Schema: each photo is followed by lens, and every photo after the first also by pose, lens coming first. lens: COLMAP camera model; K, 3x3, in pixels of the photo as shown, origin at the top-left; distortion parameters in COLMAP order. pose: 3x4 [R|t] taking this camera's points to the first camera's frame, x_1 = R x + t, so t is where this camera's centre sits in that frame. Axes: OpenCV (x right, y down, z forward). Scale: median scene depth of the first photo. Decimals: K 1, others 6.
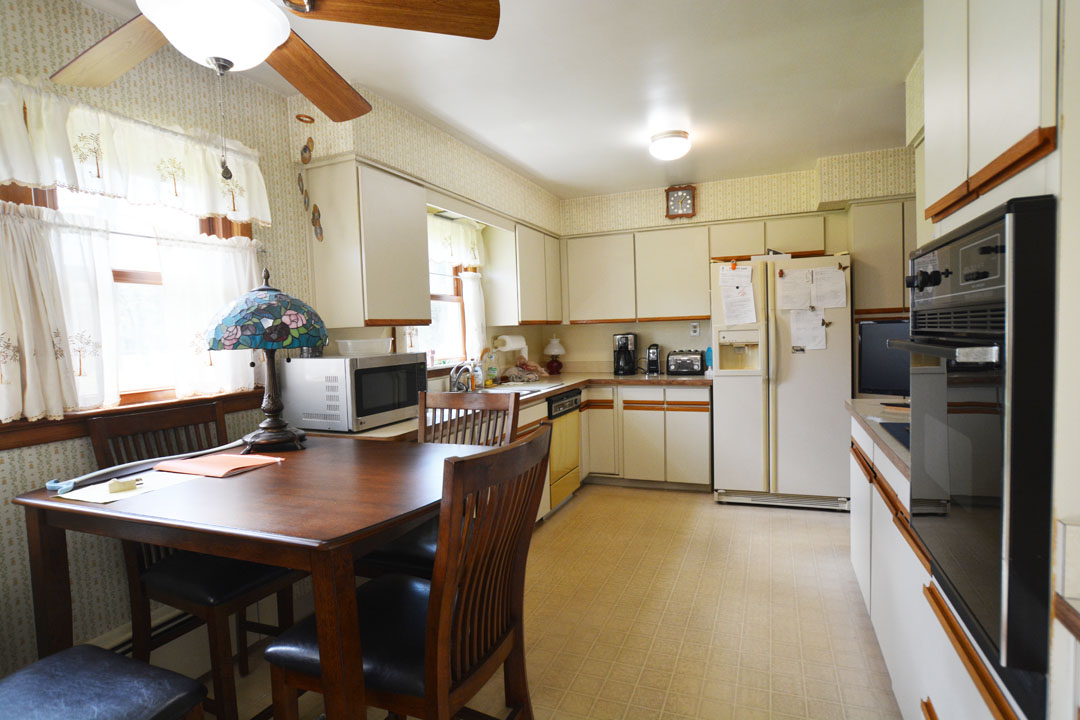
lens RADIAL K [[563.4, 0, 548.6], [0, 563.4, 359.3], [0, 0, 1]] dist [-0.017248, 0.002220]
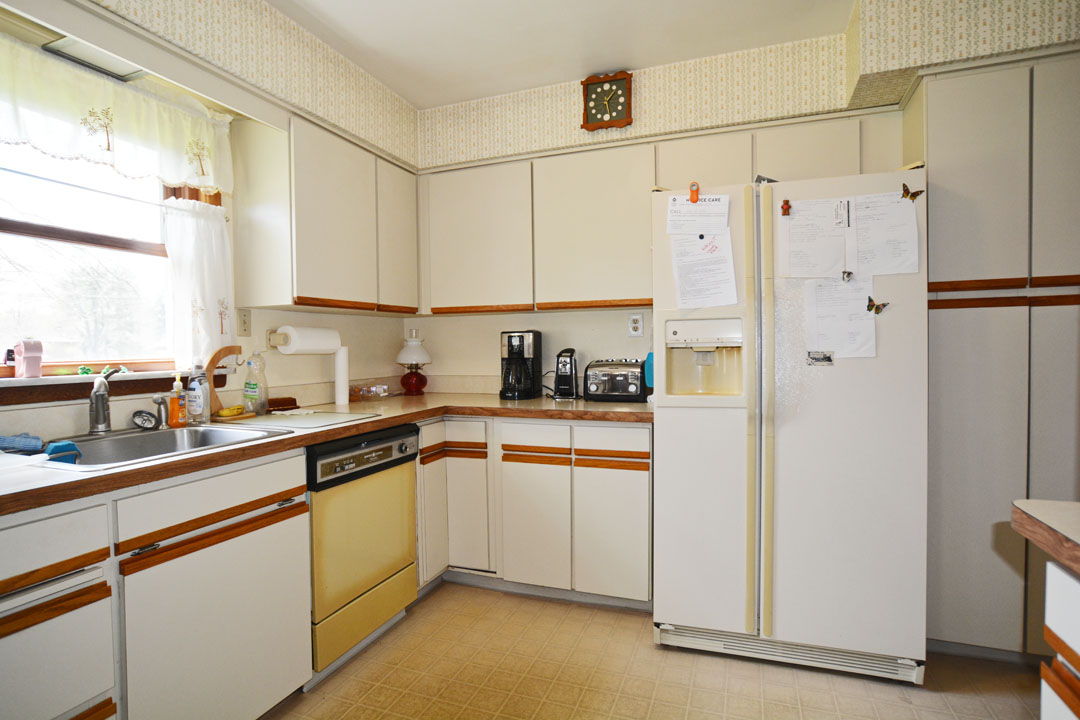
lens RADIAL K [[563.4, 0, 533.2], [0, 563.4, 362.2], [0, 0, 1]] dist [-0.017248, 0.002220]
pose [[0.999819, 0.018186, 0.005602, 0.161232], [-0.018045, 0.999545, -0.024150, 0.002920], [-0.006039, 0.024045, 0.999693, 0.433910]]
